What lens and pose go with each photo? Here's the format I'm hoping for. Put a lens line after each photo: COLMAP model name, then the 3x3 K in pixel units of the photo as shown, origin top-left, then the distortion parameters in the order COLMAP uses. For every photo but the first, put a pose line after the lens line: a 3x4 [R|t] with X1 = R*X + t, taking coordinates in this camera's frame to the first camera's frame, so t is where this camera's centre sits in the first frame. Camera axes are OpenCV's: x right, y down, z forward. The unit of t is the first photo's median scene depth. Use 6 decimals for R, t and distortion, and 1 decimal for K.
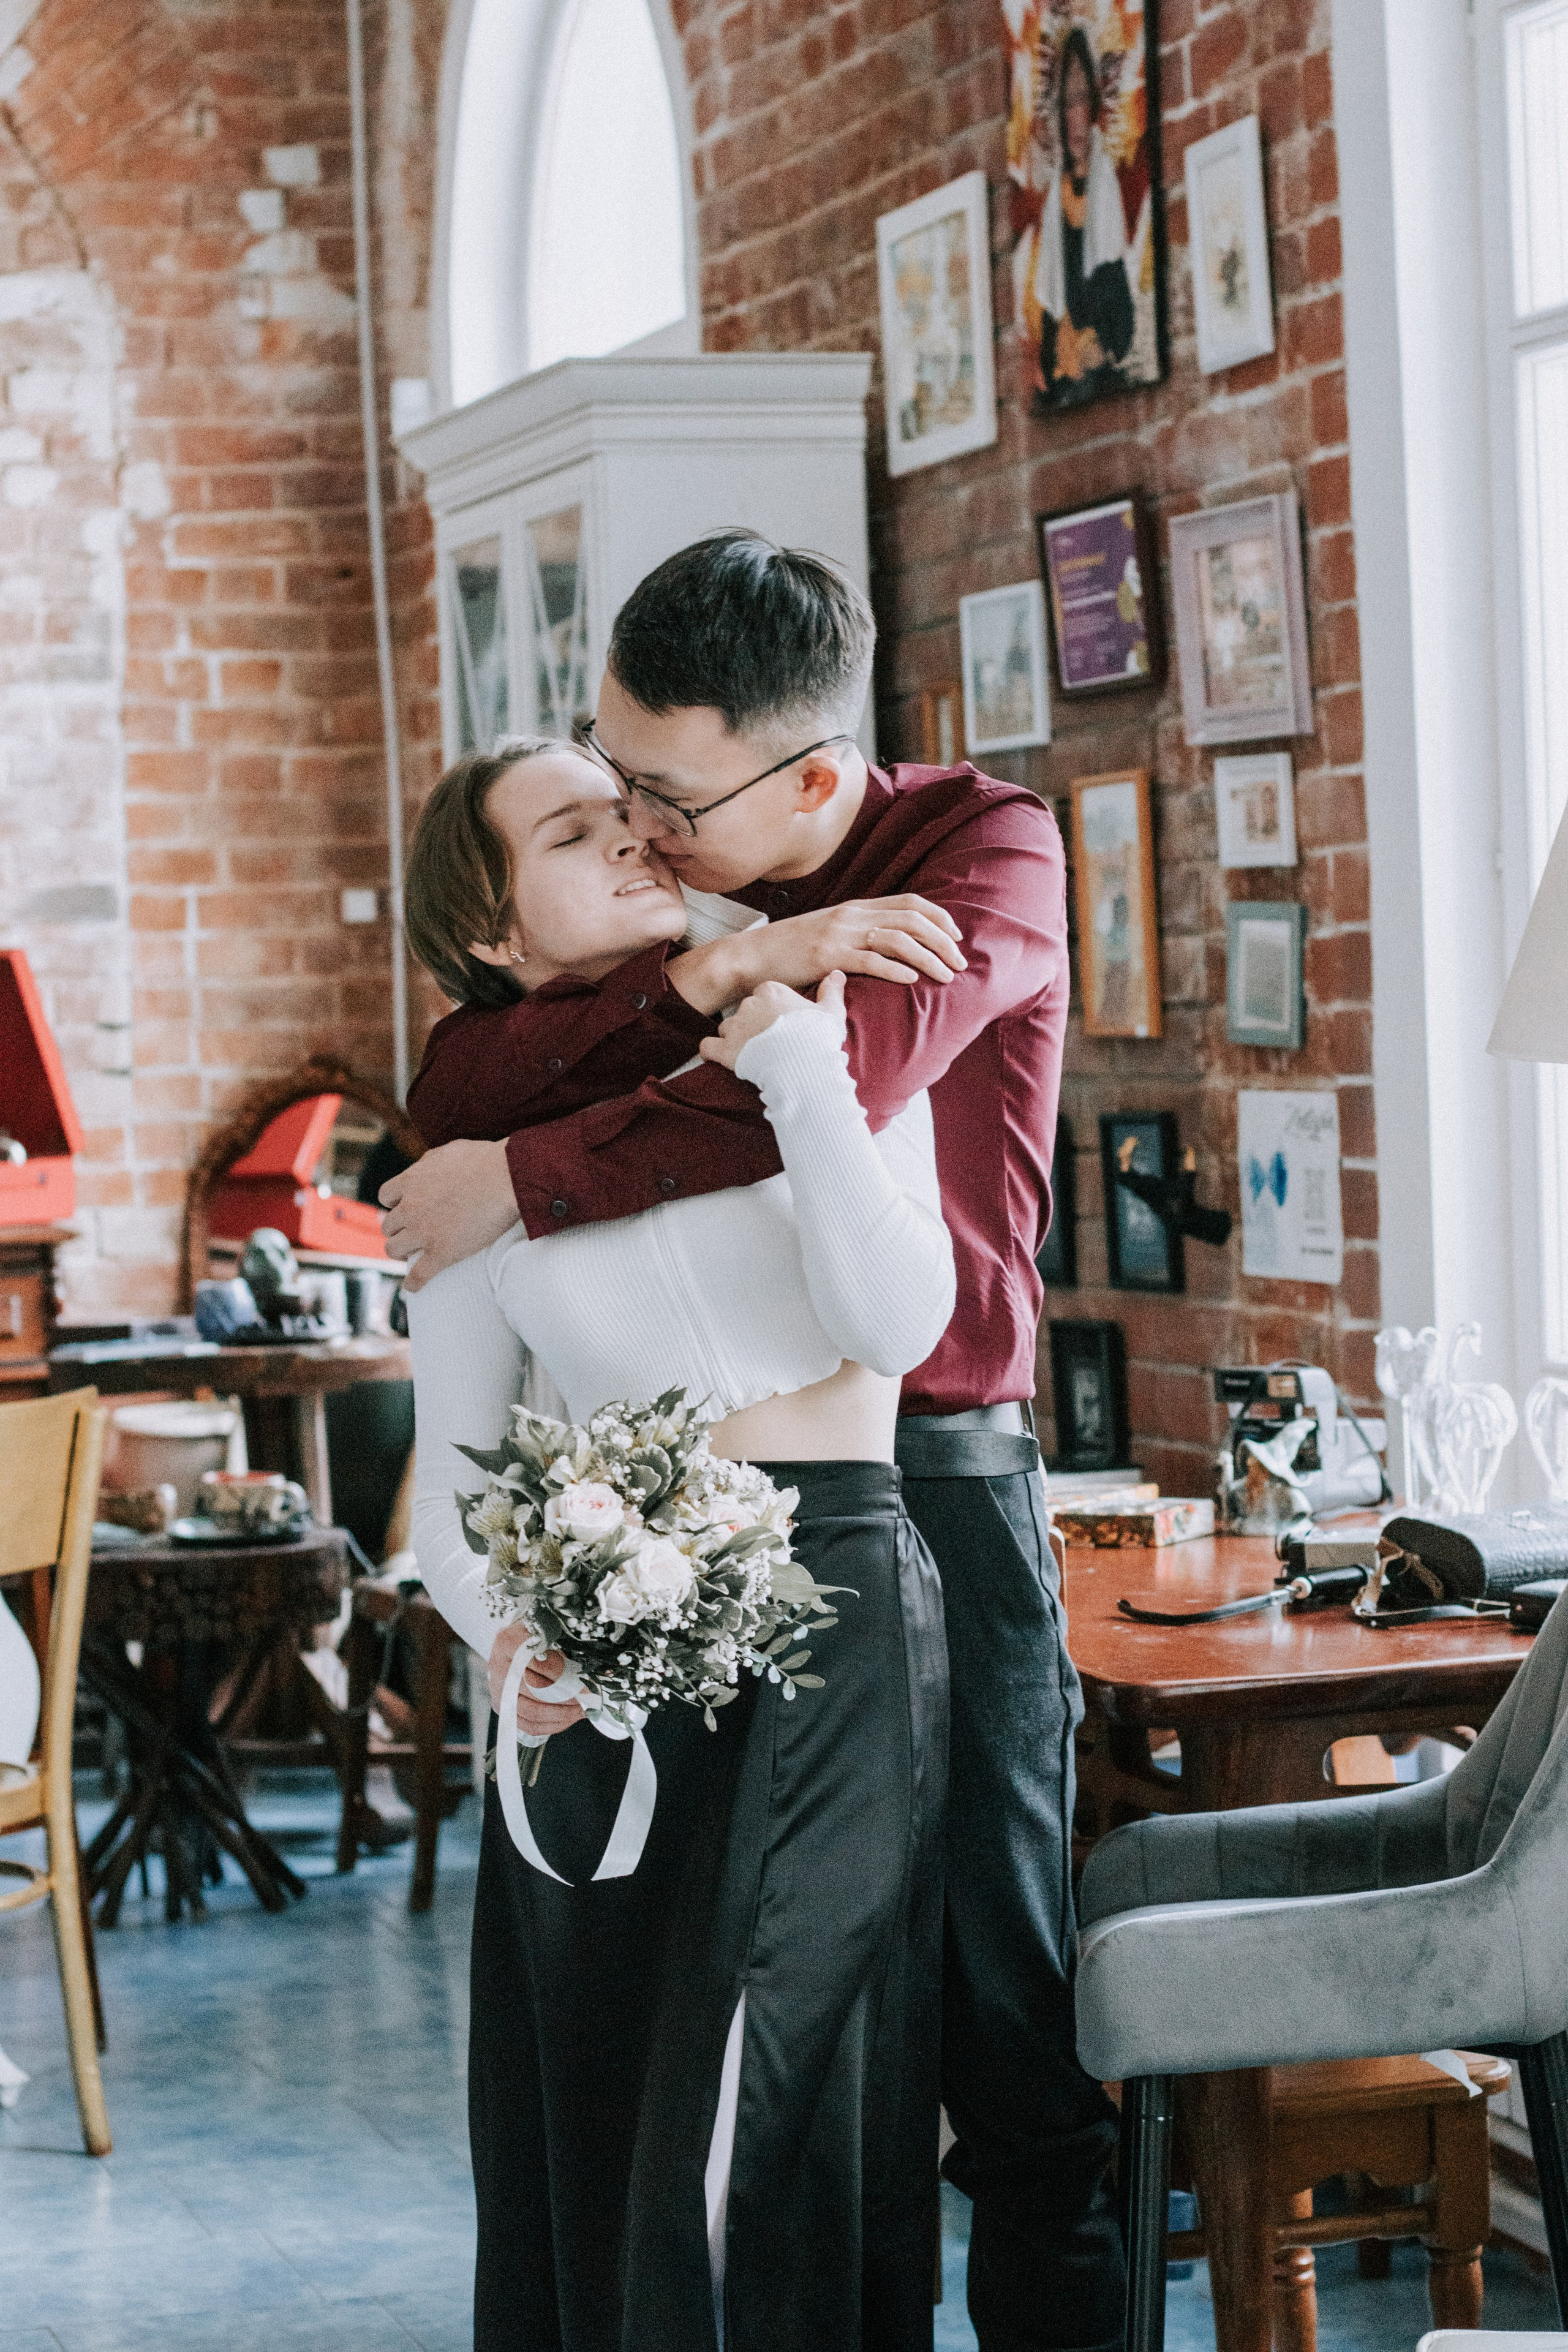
lens RADIAL K [[5668.6, 0, 784.0], [0, 5668.6, 1176.0], [0, 0, 1]] dist [-0.027639, -0.503722]
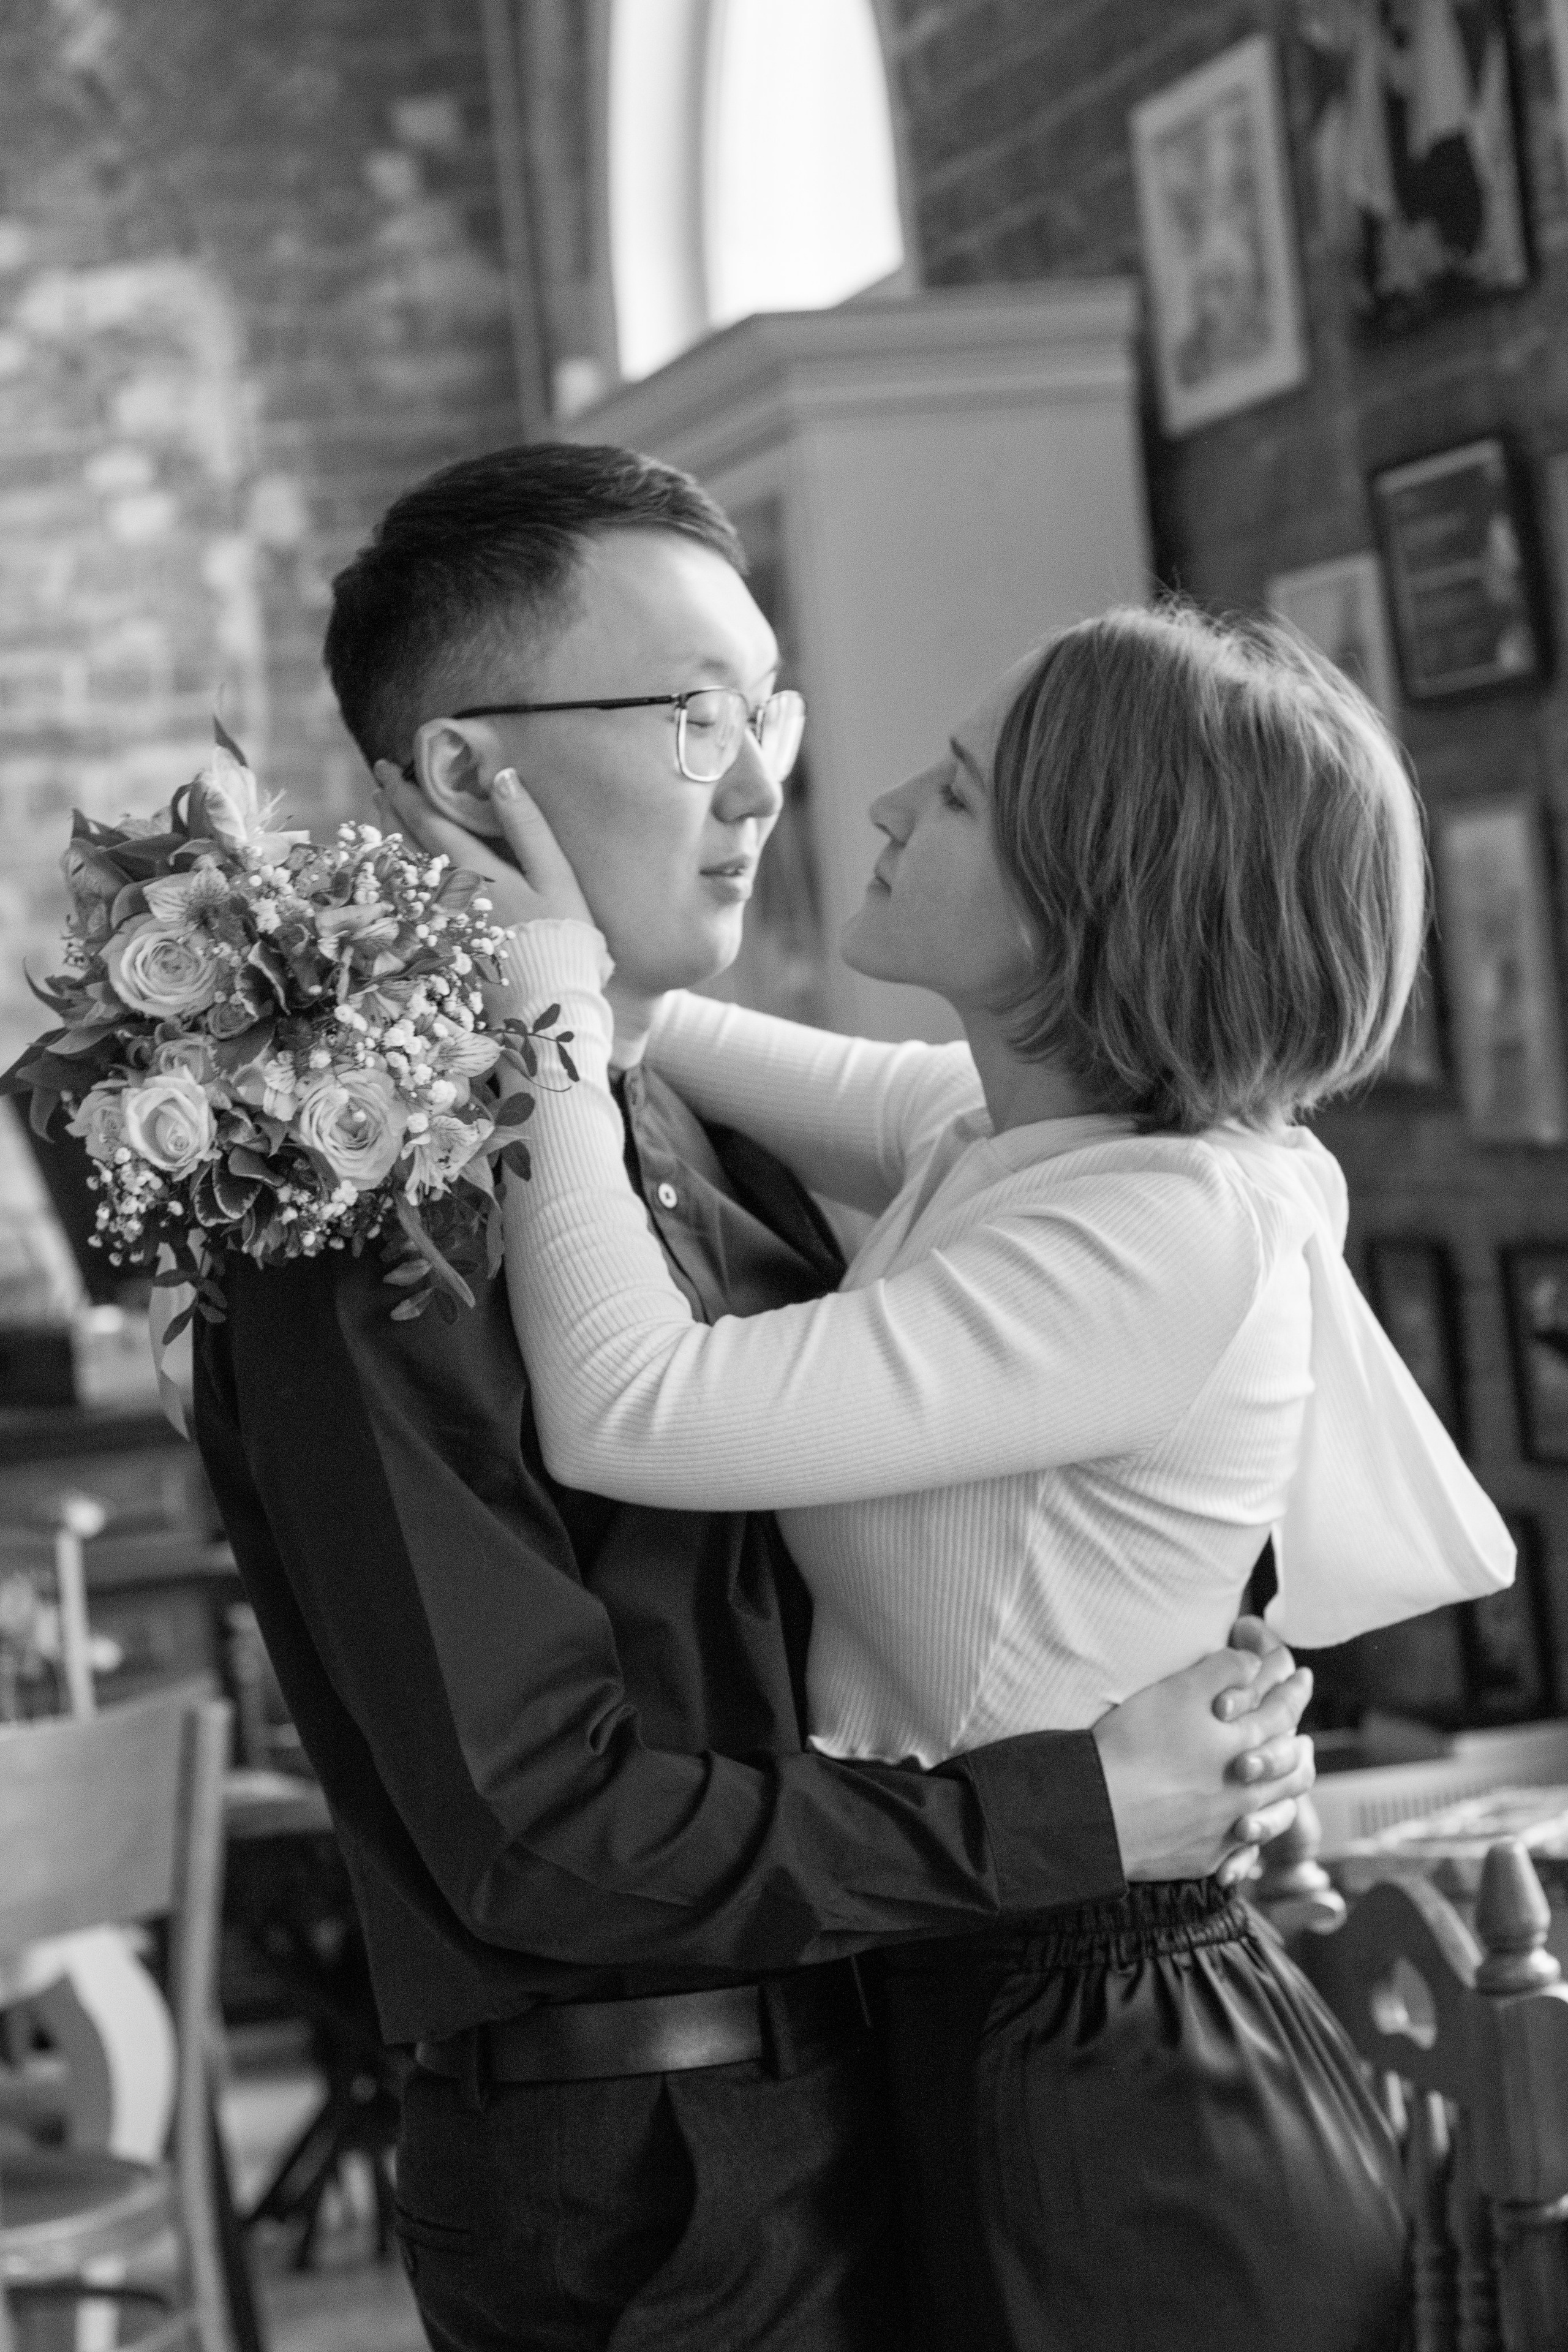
lens RADIAL K [[5668.6, 0, 784.0], [0, 5668.6, 1176.0], [0, 0, 1]] dist [-0.027639, -0.503722]
pose [[0.997321, -0.057284, -0.045481, -0.004881], [0.057335, 0.998355, -0.000183, -0.023531], [0.045417, -0.002425, 0.998965, 0.211612]]
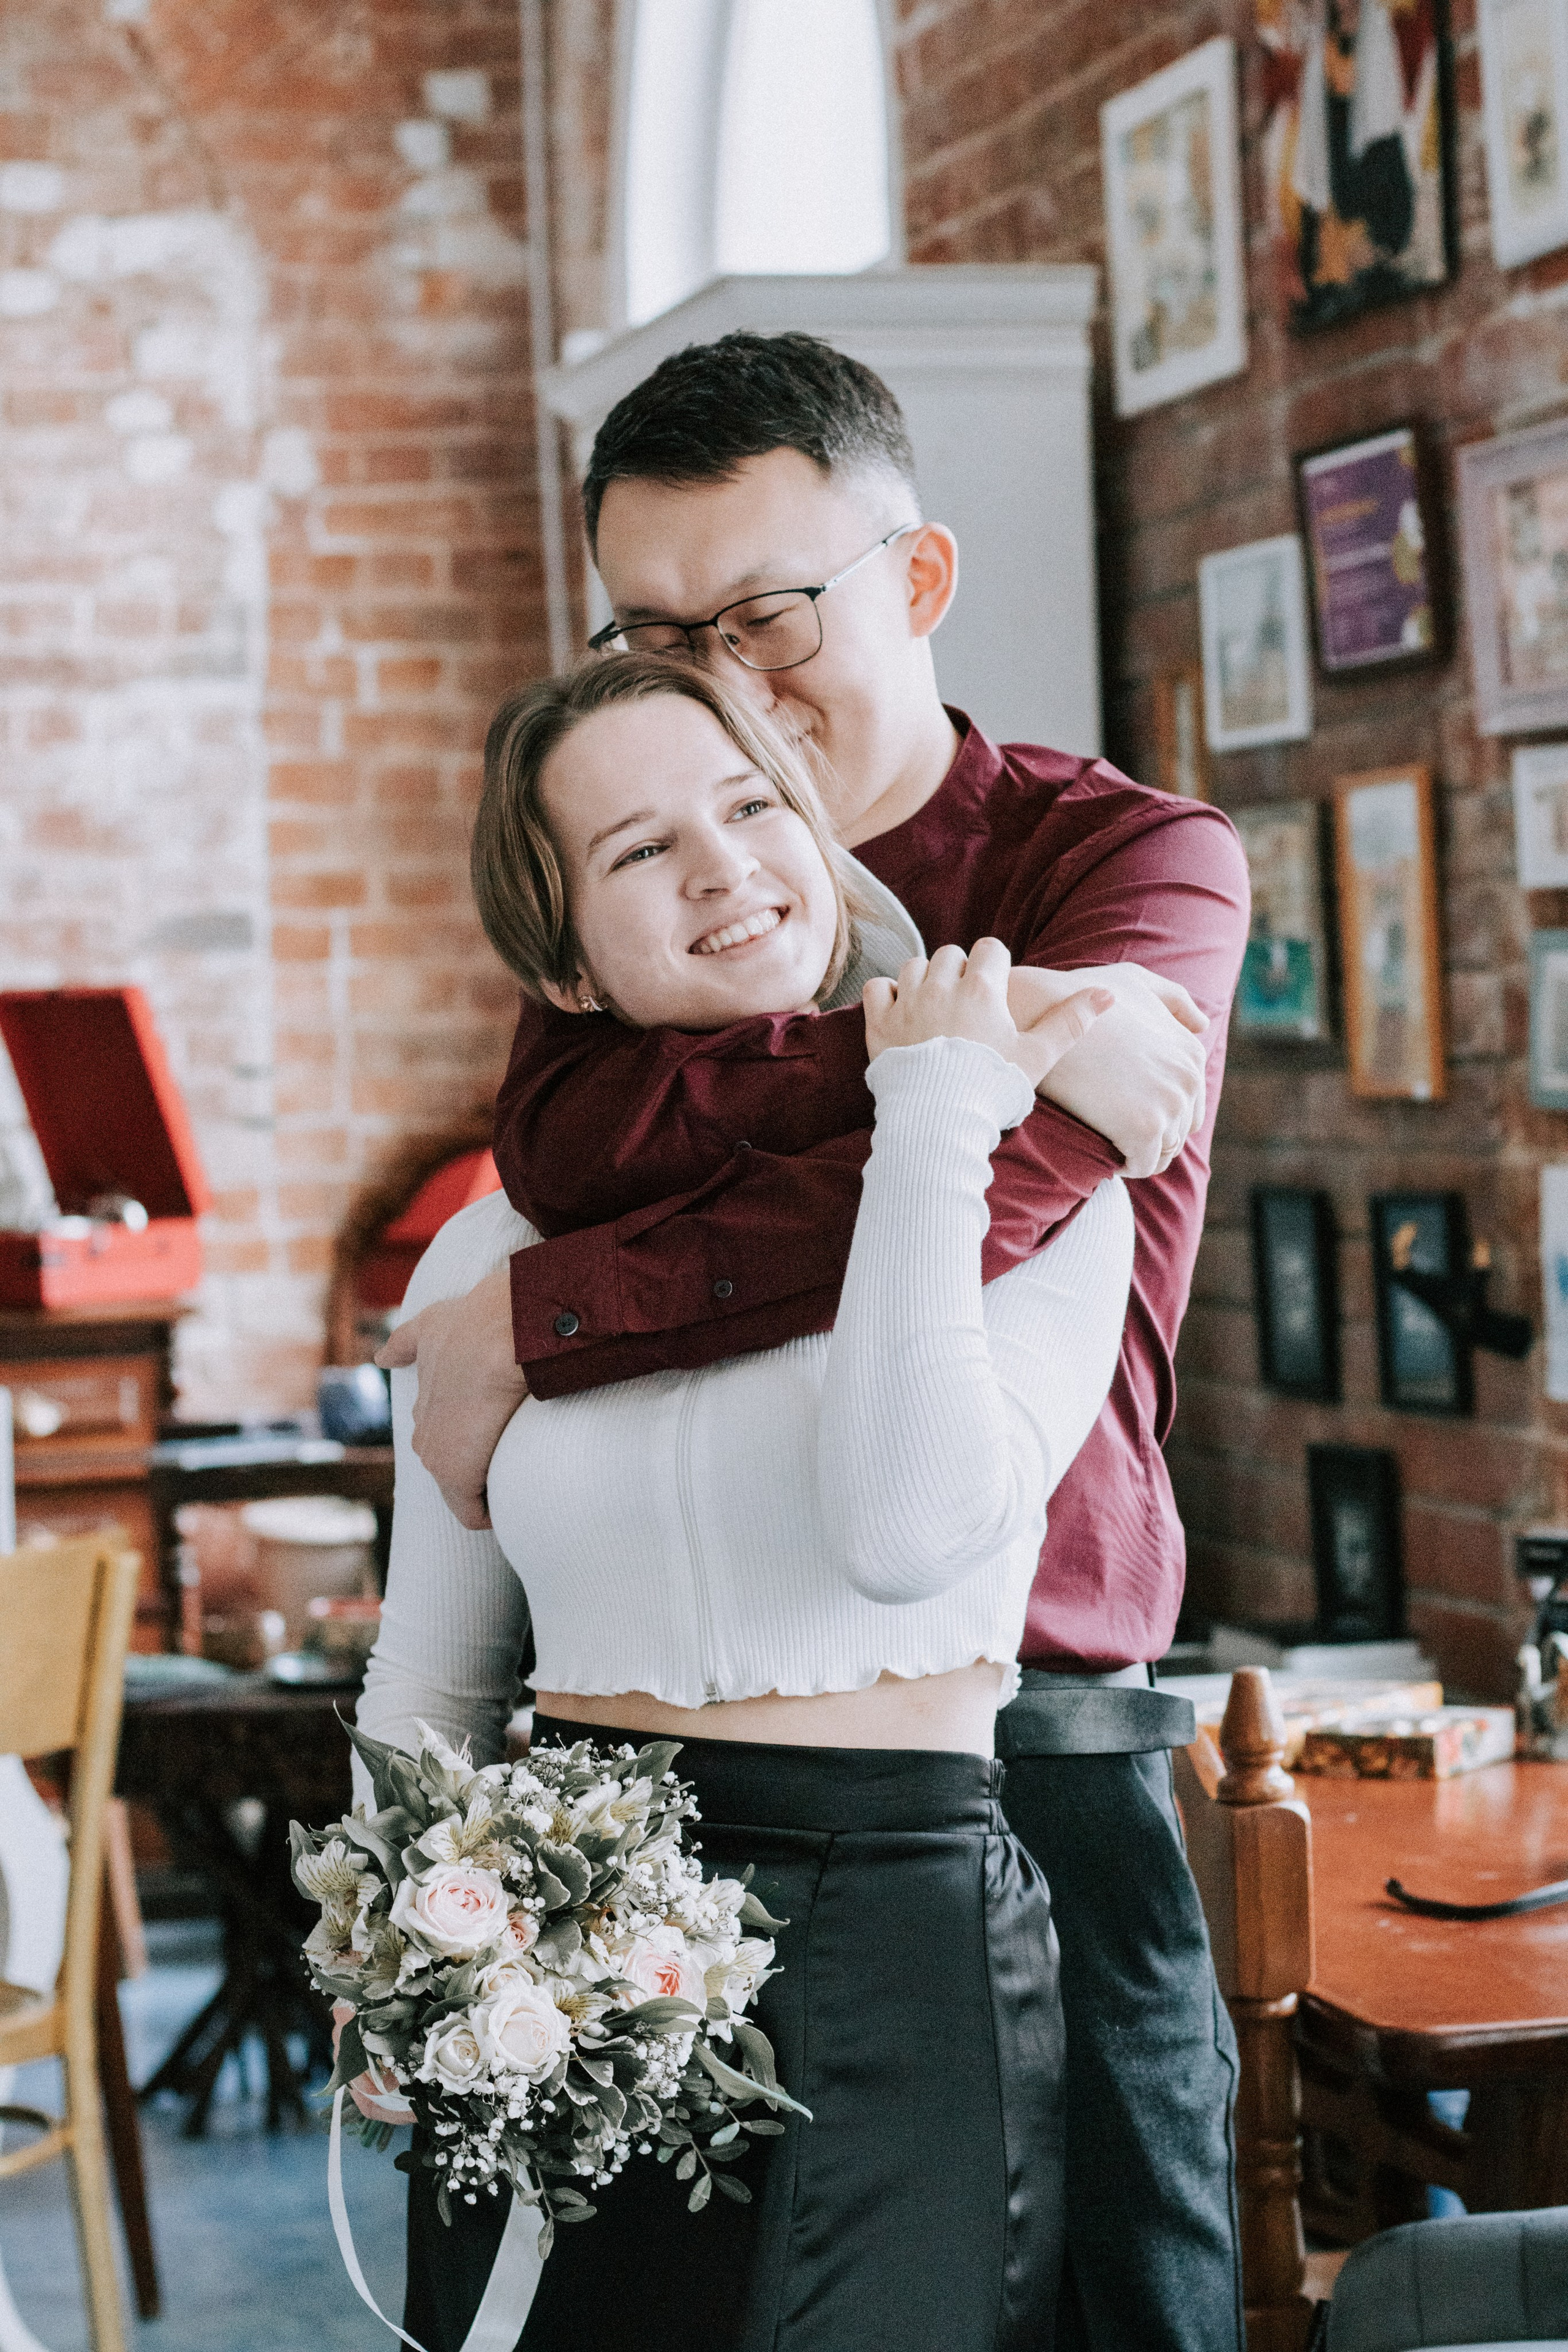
lens RADIAL K [[5668.6, 0, 784.0], [0, 5668.6, 1176.0], [0, 0, 1]] dist [-0.027639, -0.503722]
pose [[0.998765, 0.003013, -0.049588, 0.011480], [-0.003276, 0.999981, -0.005224, -0.008148], [0.049572, 0.005380, 0.998756, 0.174991]]
